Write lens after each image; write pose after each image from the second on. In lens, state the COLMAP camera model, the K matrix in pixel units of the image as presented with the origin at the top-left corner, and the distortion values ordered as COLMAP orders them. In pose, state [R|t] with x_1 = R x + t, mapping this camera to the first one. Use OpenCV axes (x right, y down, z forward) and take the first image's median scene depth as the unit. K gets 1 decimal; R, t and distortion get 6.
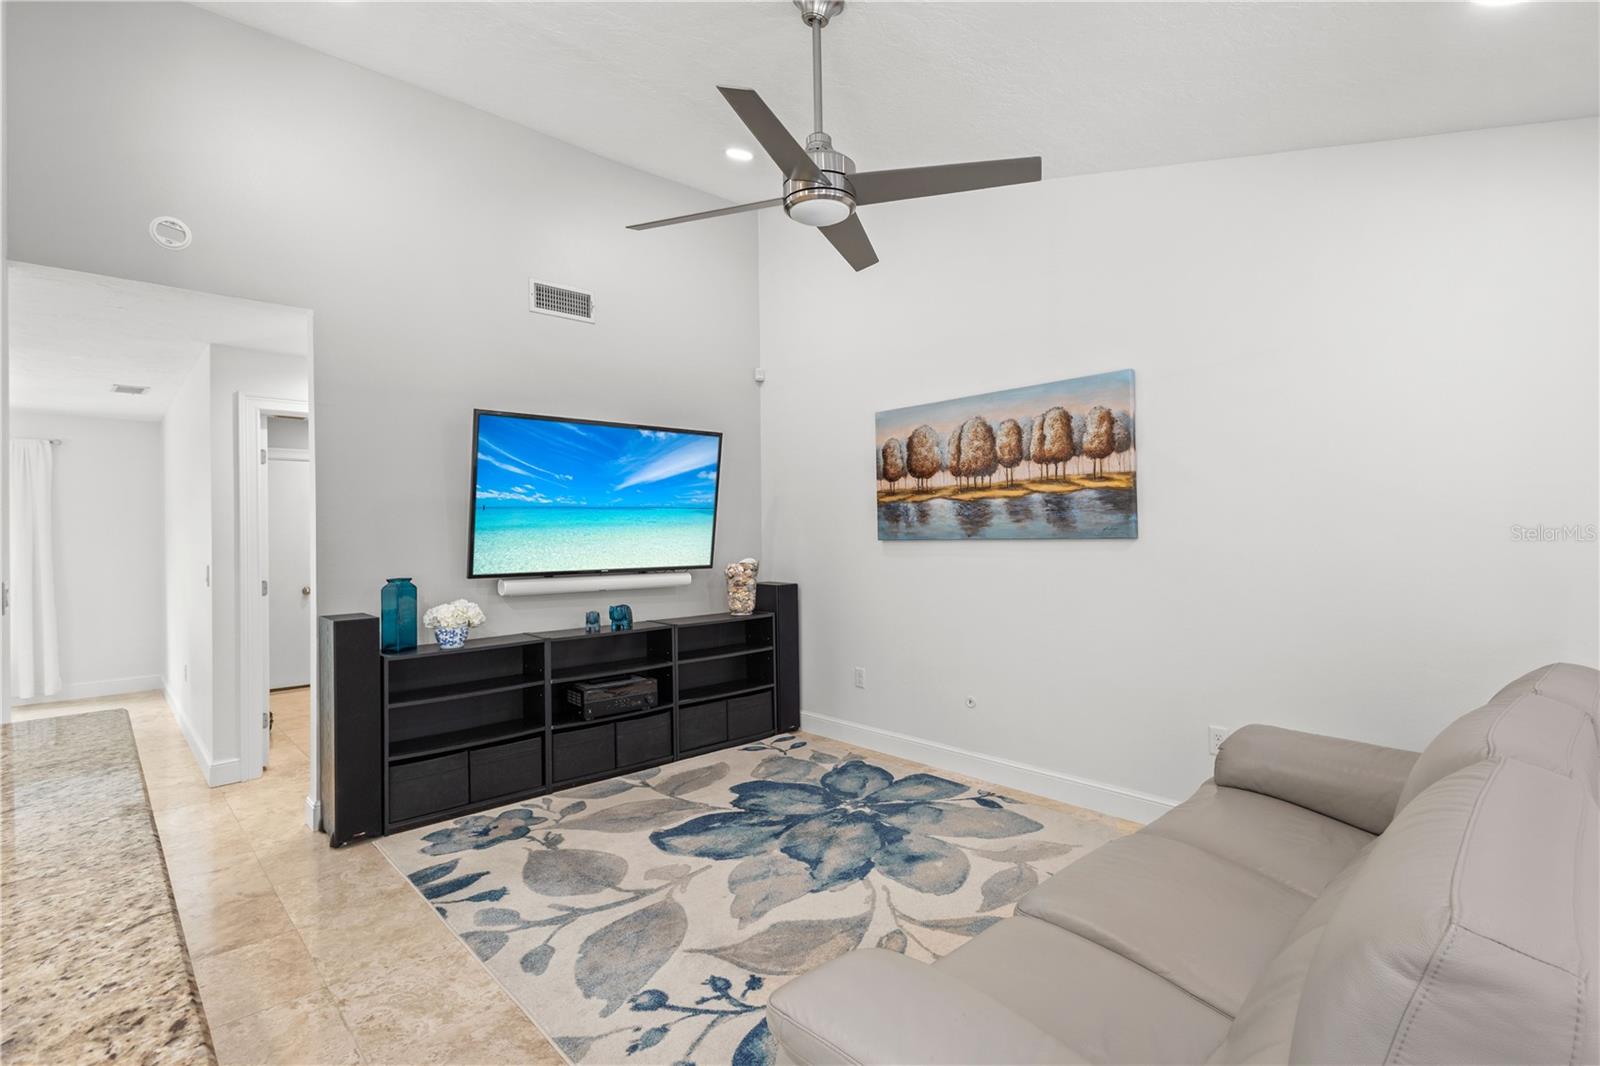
lens RADIAL K [[741.7, 0, 800.0], [0, 741.7, 533.0], [0, 0, 1]] dist [0.001246, 0.000070]
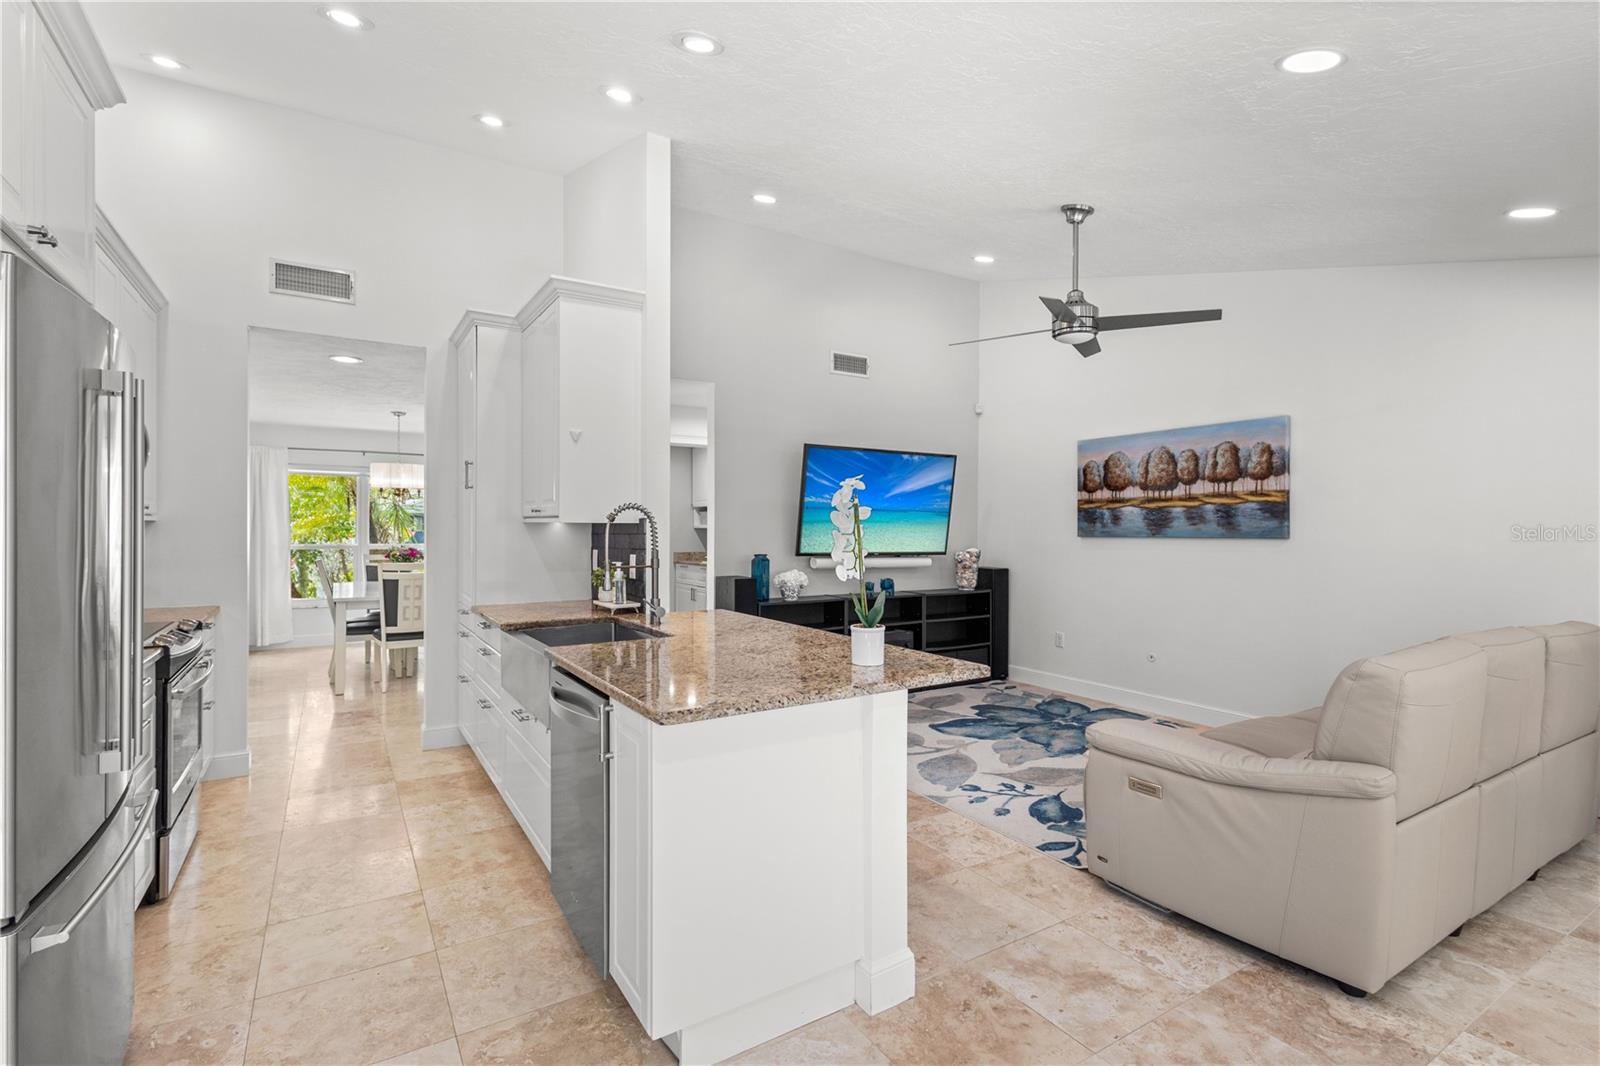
lens RADIAL K [[740.3, 0, 799.3], [0, 740.3, 537.1], [0, 0, 1]] dist [0.017708, 0.000076]
pose [[0.982608, 0.021105, -0.184489, -0.164253], [-0.019212, 0.999743, 0.012045, 0.004872], [0.184696, -0.008291, 0.982761, -0.473399]]
